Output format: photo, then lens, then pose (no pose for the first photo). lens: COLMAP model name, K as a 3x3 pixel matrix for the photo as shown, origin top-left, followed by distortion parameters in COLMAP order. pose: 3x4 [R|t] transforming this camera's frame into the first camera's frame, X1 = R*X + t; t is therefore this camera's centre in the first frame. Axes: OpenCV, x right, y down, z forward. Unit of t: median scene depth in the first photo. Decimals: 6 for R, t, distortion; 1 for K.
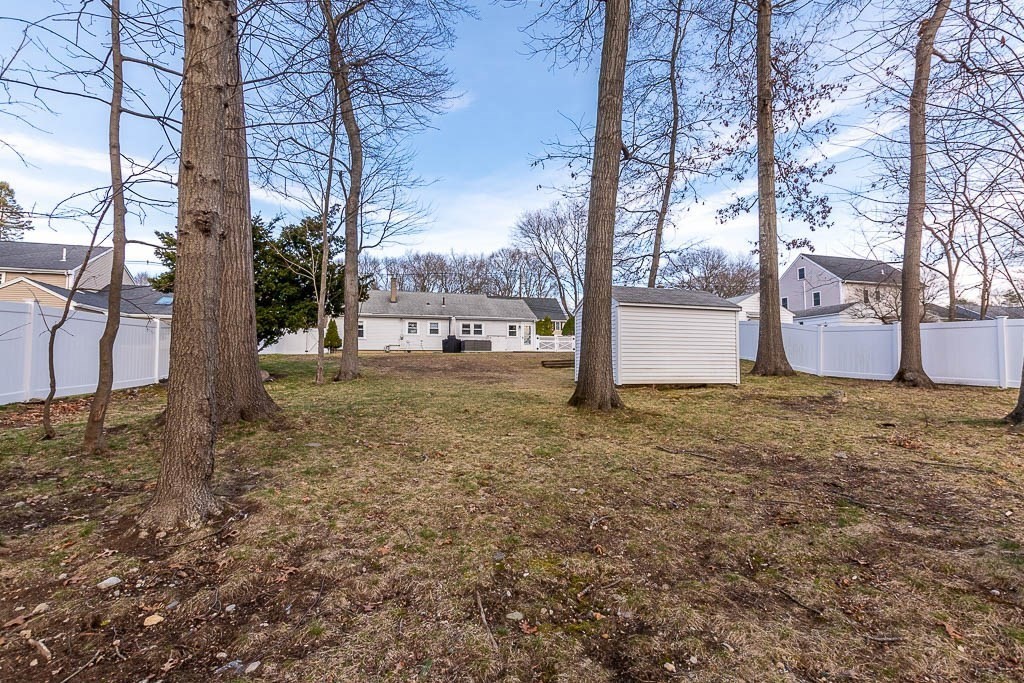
lens RADIAL K [[448.9, 0, 515.6], [0, 448.9, 339.9], [0, 0, 1]] dist [0.013693, -0.000161]
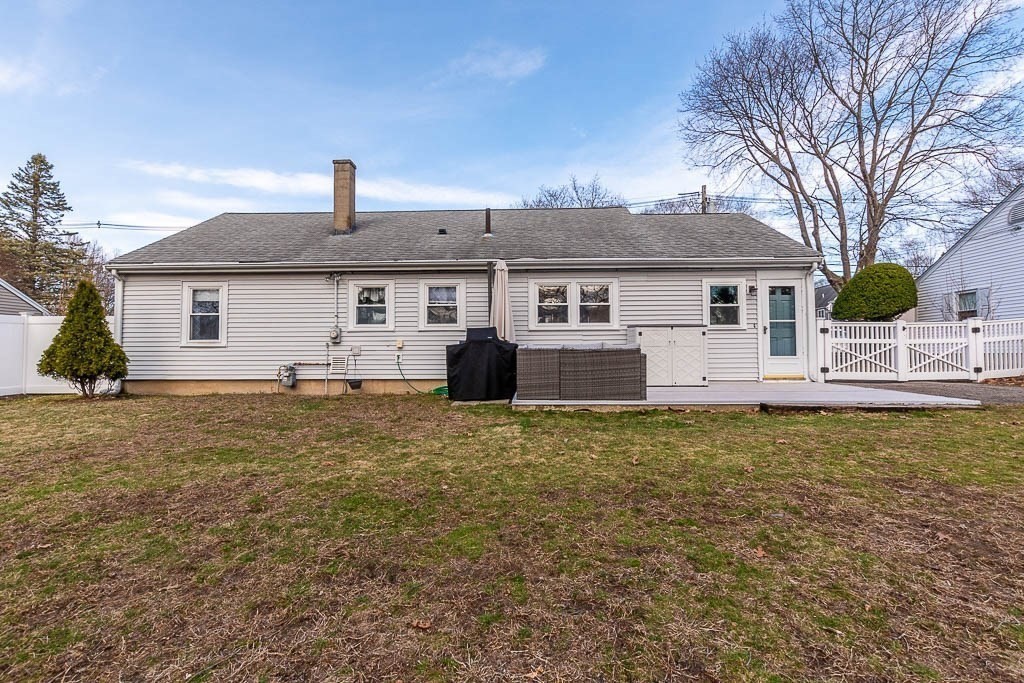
lens RADIAL K [[448.9, 0, 515.6], [0, 448.9, 339.9], [0, 0, 1]] dist [0.013693, -0.000161]
pose [[0.944715, -0.010218, -0.327735, -0.038208], [0.017852, 0.999635, 0.020293, -0.007798], [0.327407, -0.025022, 0.944552, 0.724912]]
